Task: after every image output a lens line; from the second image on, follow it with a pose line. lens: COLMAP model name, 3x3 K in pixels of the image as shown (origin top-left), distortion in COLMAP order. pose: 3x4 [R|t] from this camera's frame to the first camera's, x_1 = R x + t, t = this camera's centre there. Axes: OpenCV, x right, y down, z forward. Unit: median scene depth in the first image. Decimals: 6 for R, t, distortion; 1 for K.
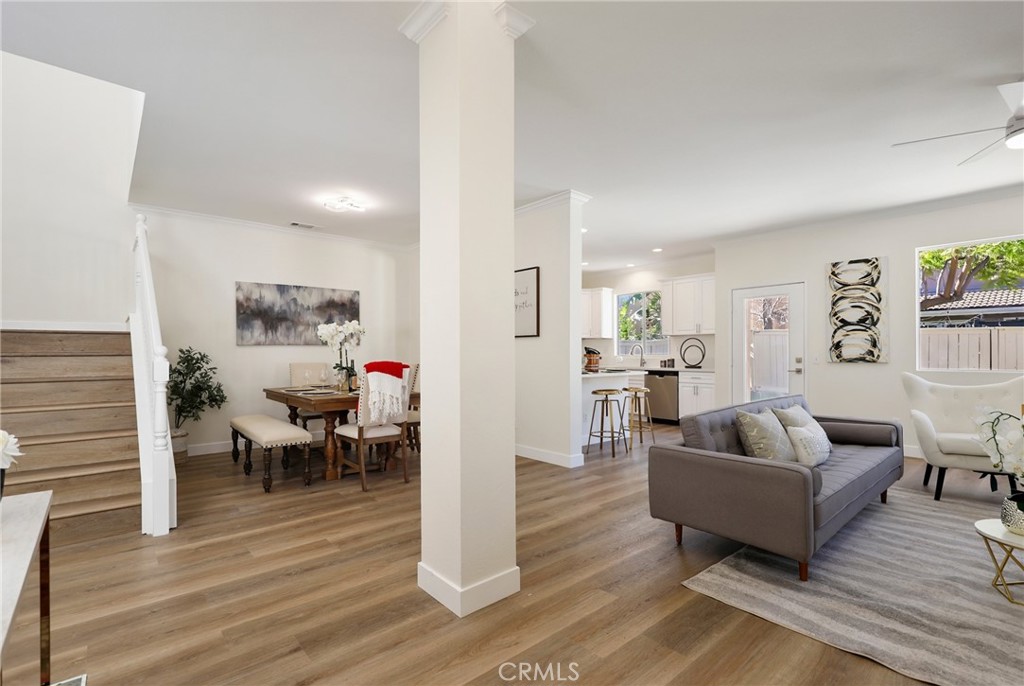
lens RADIAL K [[473.6, 0, 509.4], [0, 473.6, 356.5], [0, 0, 1]] dist [0.002976, -0.001040]
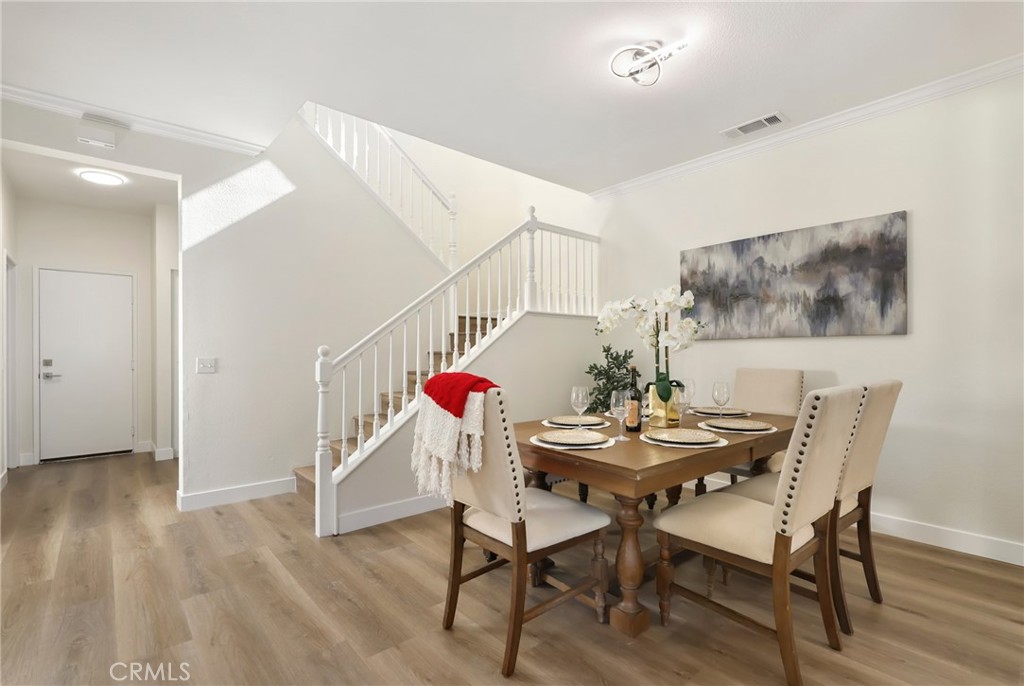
lens RADIAL K [[473.6, 0, 512.0], [0, 473.6, 348.7], [0, 0, 1]] dist [0.002976, -0.001040]
pose [[0.008863, 0.001395, -0.999960, 0.140967], [-0.003415, 0.999993, 0.001364, -0.010693], [0.999955, 0.003403, 0.008867, 0.738288]]
